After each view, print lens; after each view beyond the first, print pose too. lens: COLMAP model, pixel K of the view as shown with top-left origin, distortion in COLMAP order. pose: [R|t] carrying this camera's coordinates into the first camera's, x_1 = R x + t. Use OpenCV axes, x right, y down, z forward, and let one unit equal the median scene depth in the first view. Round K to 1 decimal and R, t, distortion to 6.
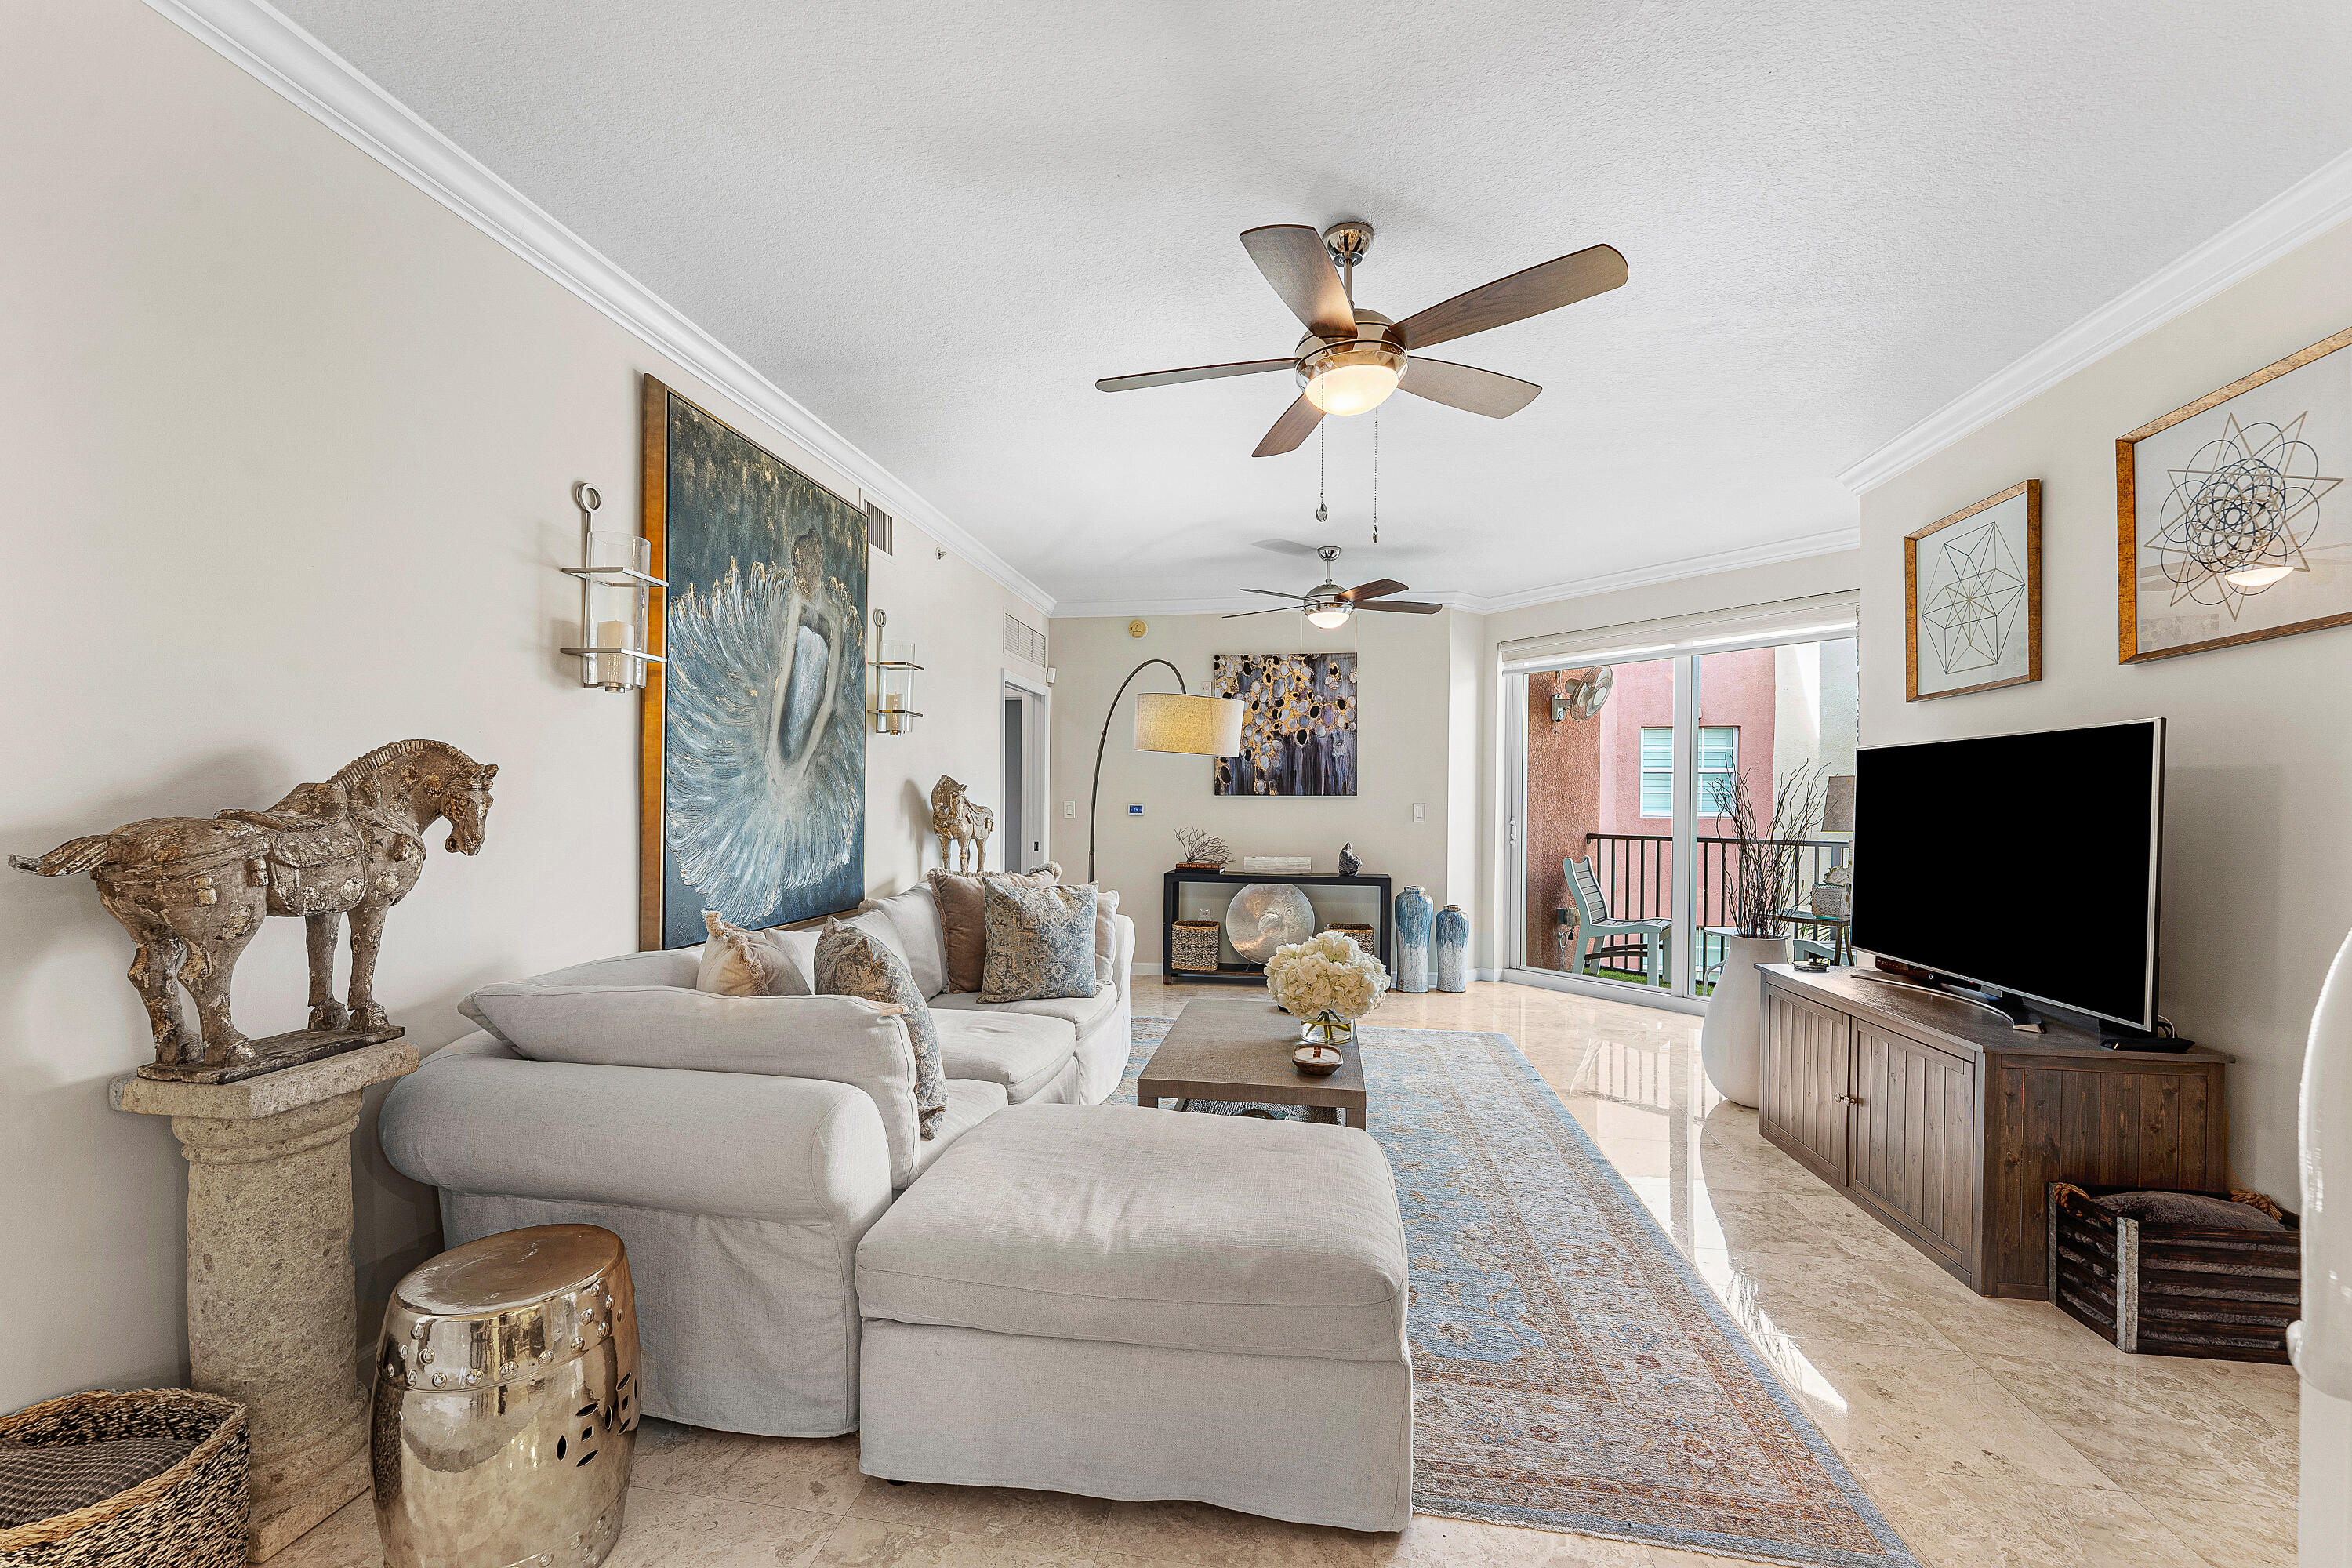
lens RADIAL K [[966.2, 0, 1168.8], [0, 966.2, 805.6], [0, 0, 1]] dist [-0.007083, 0.000156]
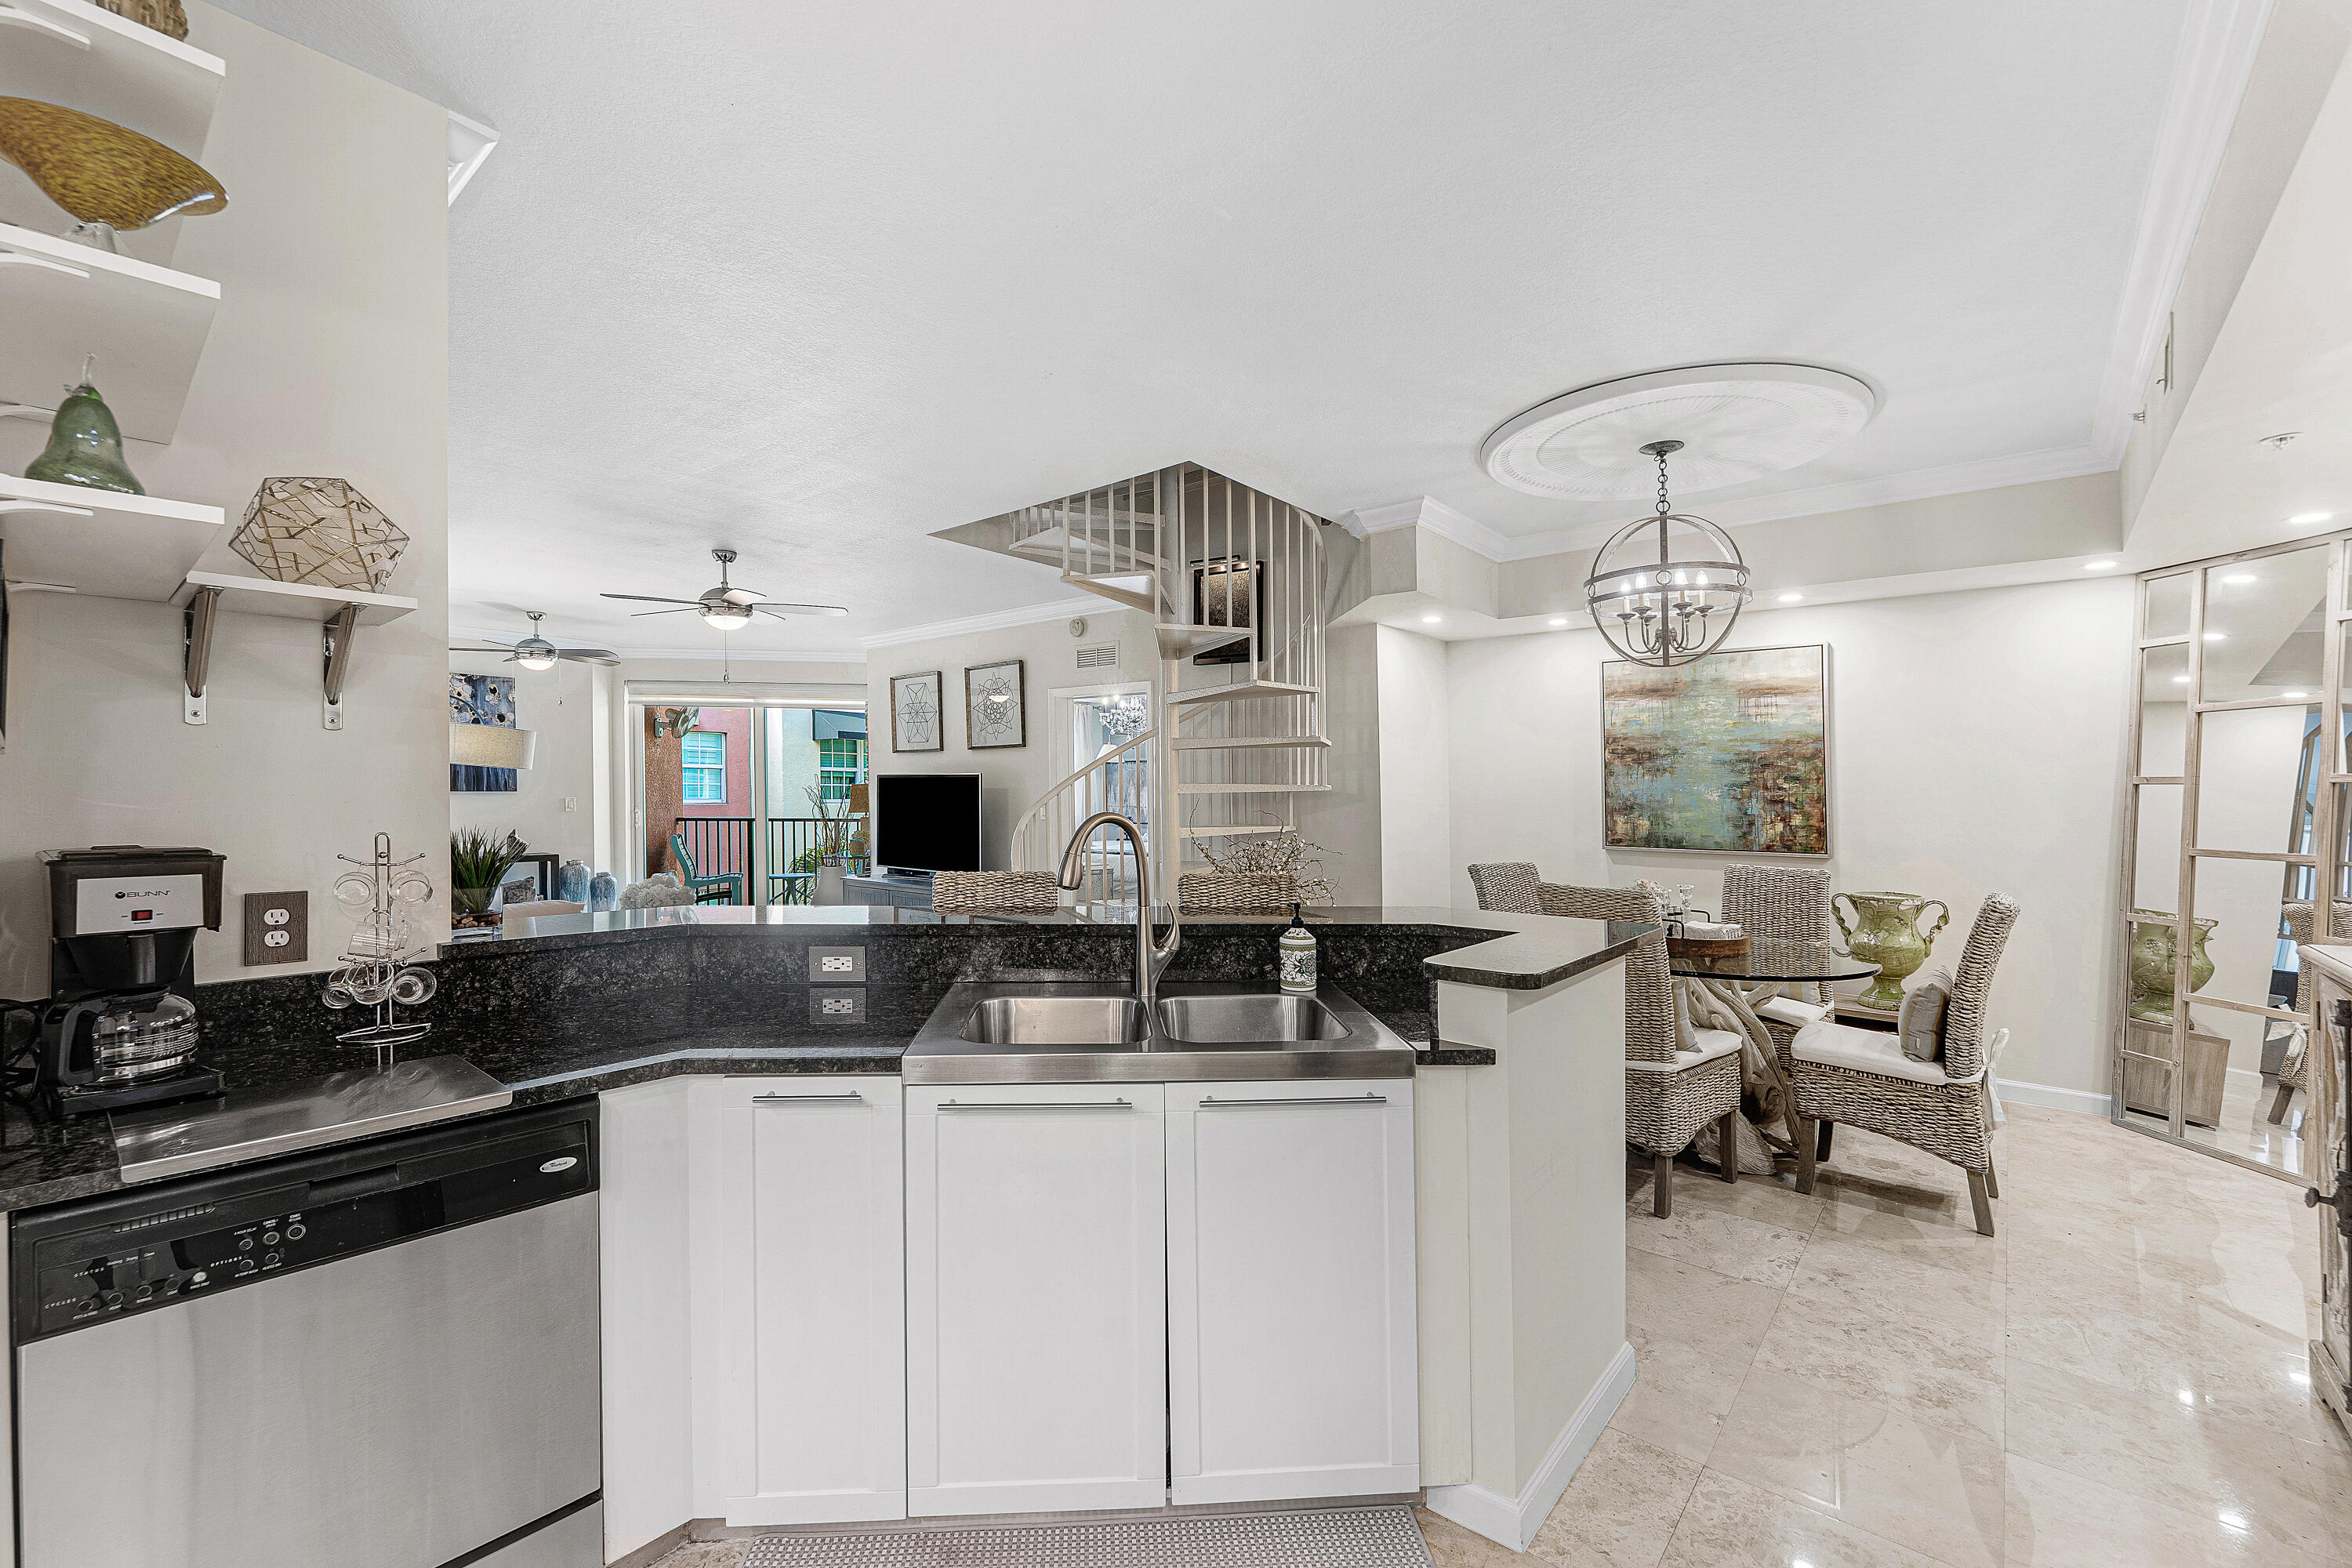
lens RADIAL K [[966.2, 0, 1189.7], [0, 966.2, 802.4], [0, 0, 1]] dist [-0.007083, 0.000156]
pose [[0.508004, -0.008083, 0.861317, -0.439146], [-0.003122, 0.999932, 0.011225, -0.013030], [-0.861349, -0.008392, 0.507944, -0.393285]]
